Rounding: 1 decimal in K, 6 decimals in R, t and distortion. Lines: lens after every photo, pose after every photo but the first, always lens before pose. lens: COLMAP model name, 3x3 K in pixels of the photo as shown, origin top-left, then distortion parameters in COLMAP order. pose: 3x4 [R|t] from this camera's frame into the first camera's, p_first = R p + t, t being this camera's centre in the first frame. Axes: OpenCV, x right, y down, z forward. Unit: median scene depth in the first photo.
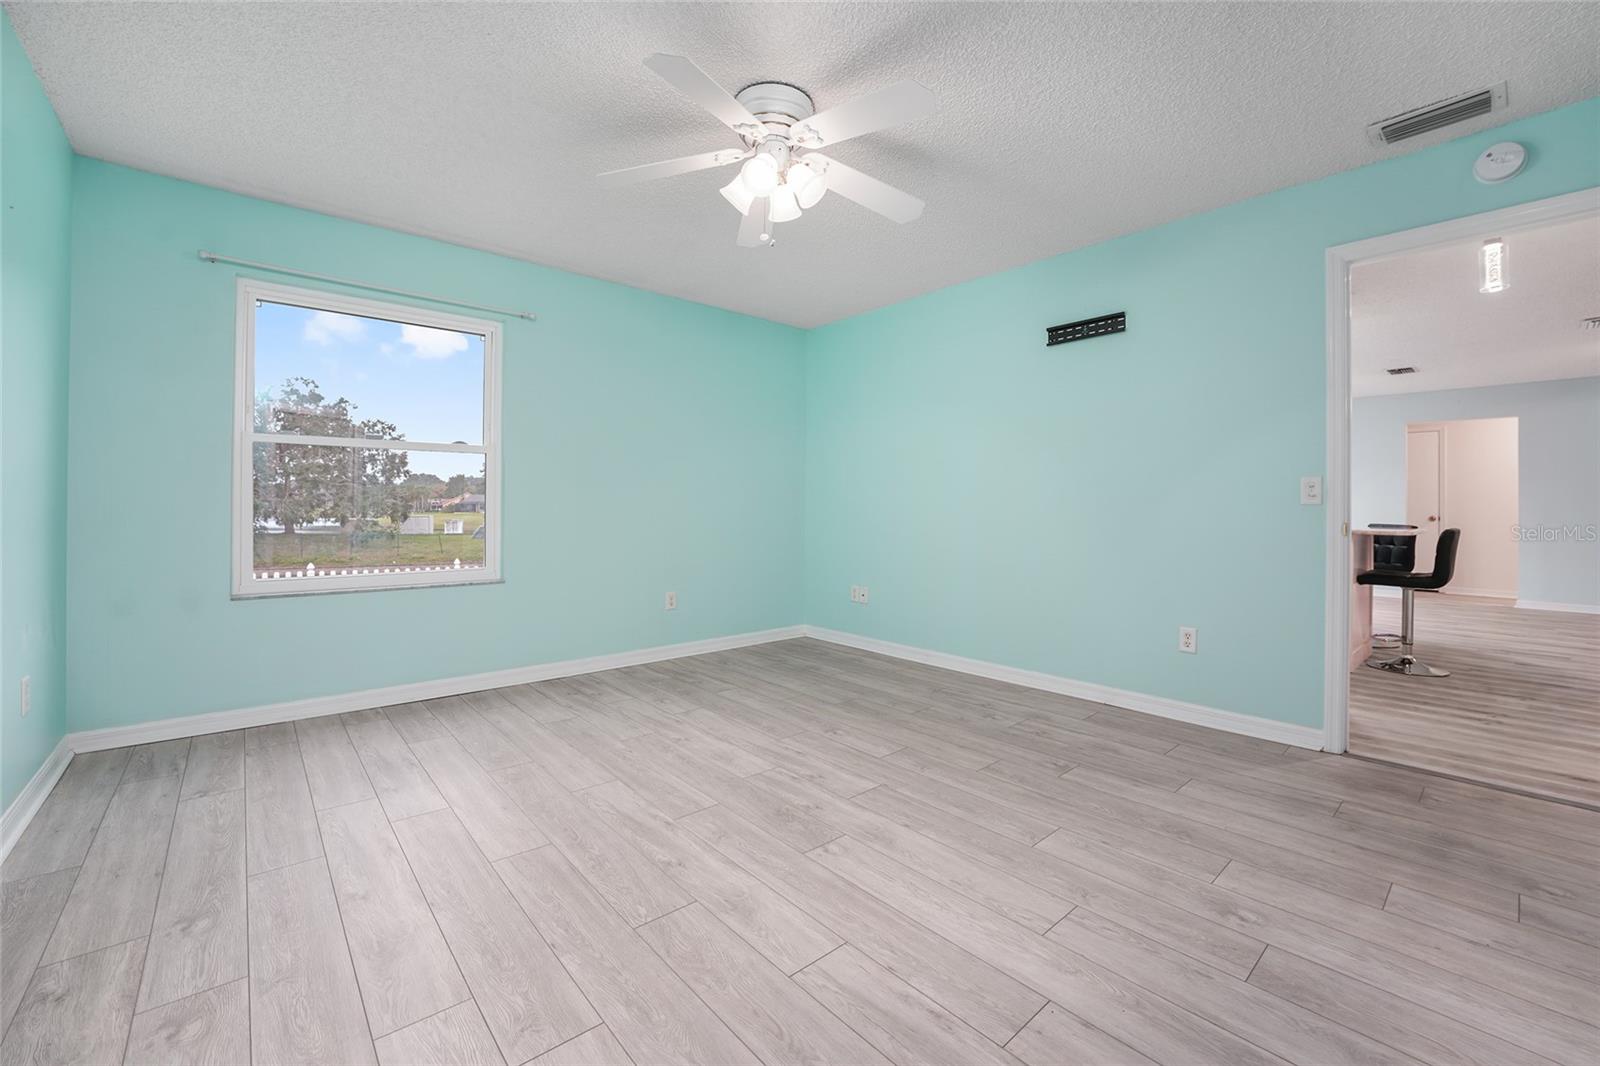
lens RADIAL K [[648.8, 0, 809.4], [0, 648.8, 511.8], [0, 0, 1]] dist [-0.028788, 0.004579]
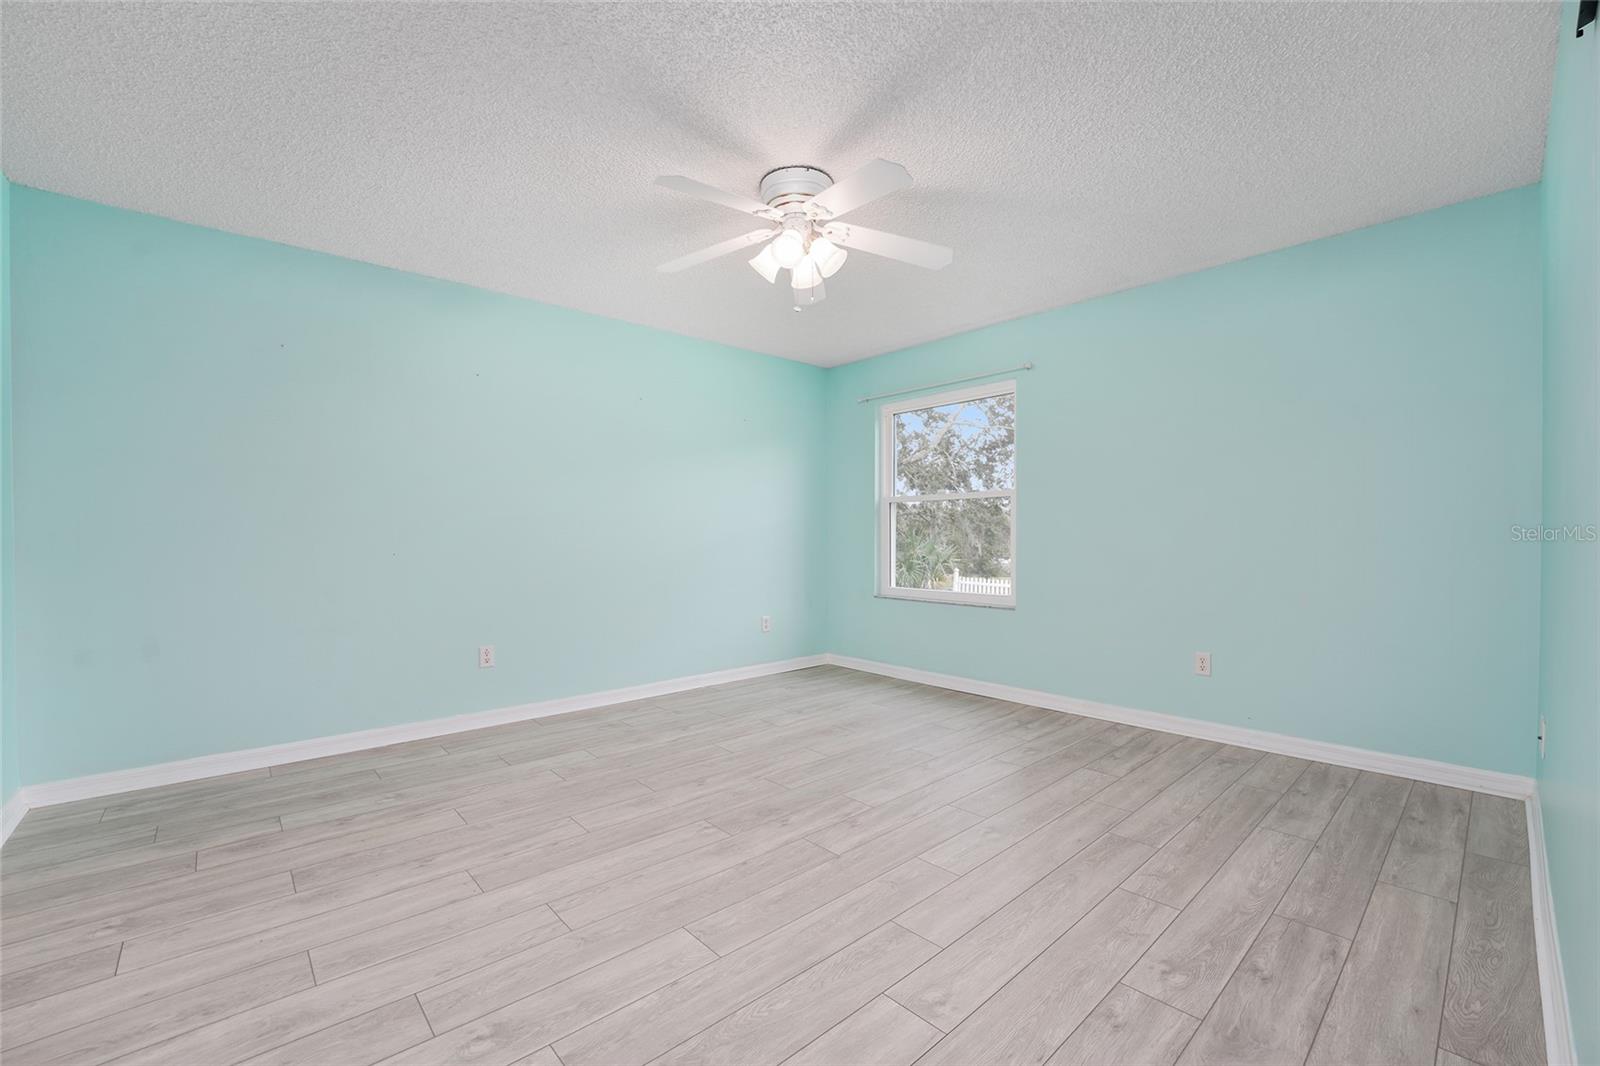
lens RADIAL K [[661.9, 0, 804.8], [0, 661.9, 538.5], [0, 0, 1]] dist [-0.026653, 0.000132]
pose [[0.015487, -0.003431, -0.999874, 0.973924], [-0.003588, 0.999987, -0.003487, -0.013370], [0.999874, 0.003642, 0.015475, 0.889568]]
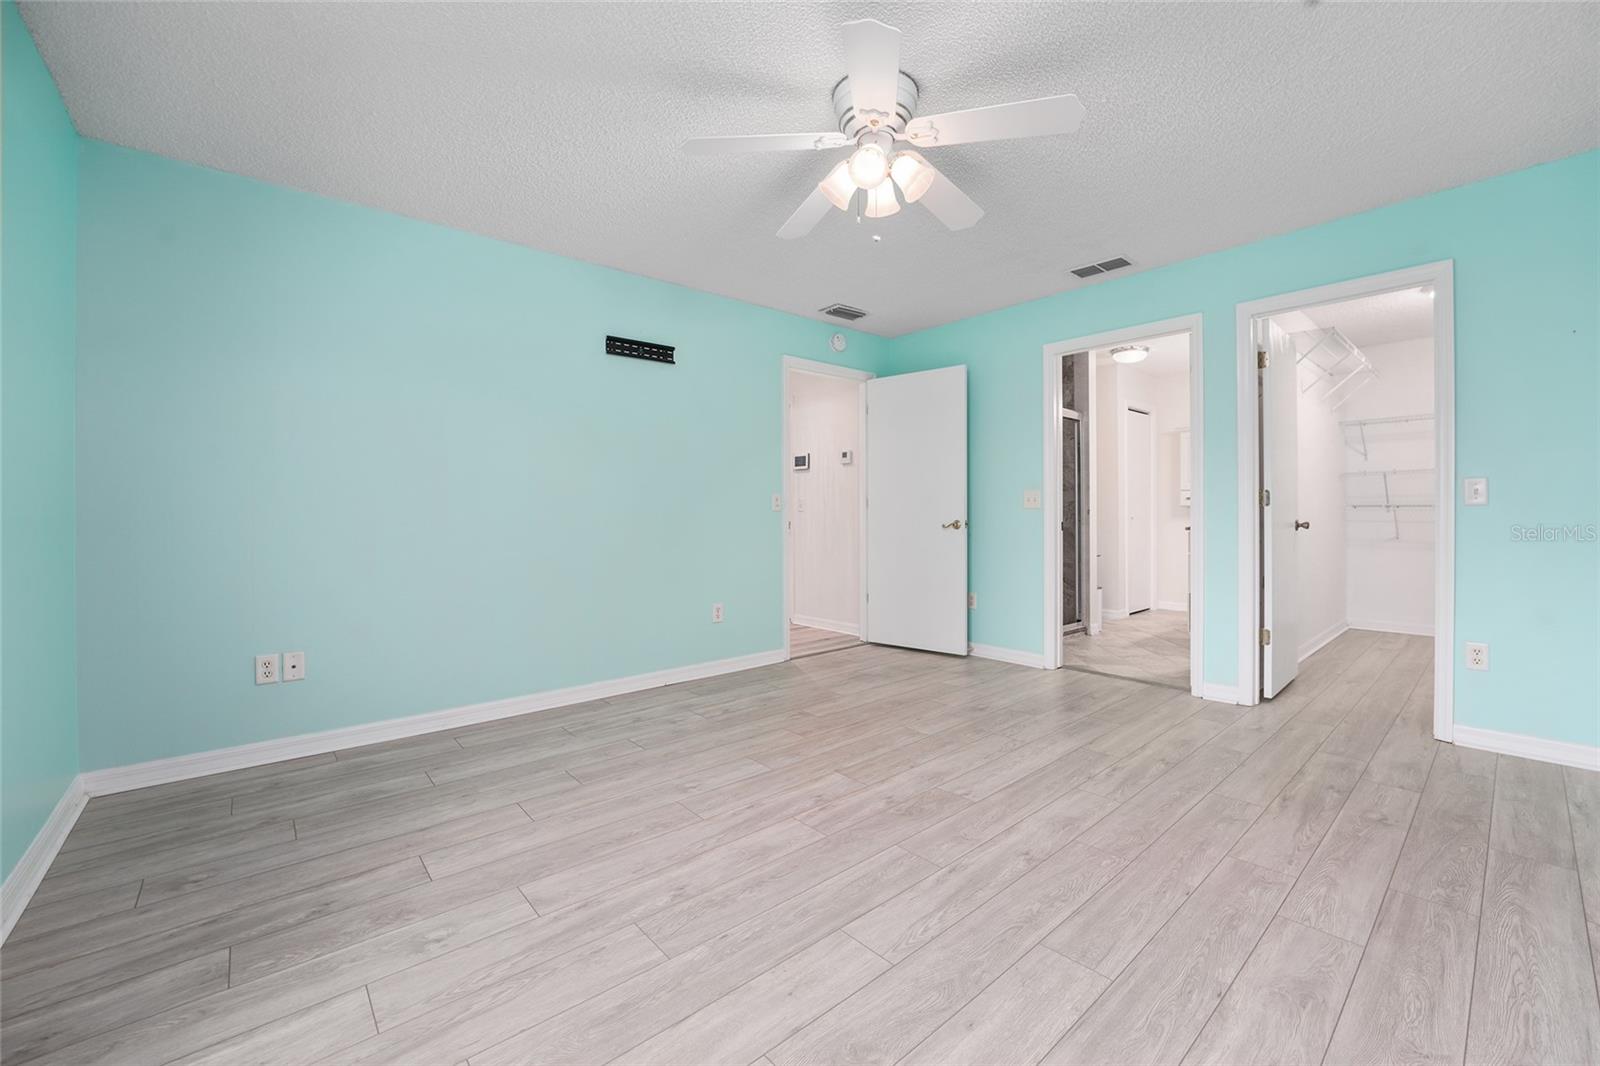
lens RADIAL K [[648.8, 0, 809.4], [0, 648.8, 511.8], [0, 0, 1]] dist [-0.028788, 0.004579]
pose [[0.006406, -0.003108, 0.999975, -0.912167], [0.013551, 0.999904, 0.003021, -0.012577], [-0.999888, 0.013531, 0.006448, 0.979082]]
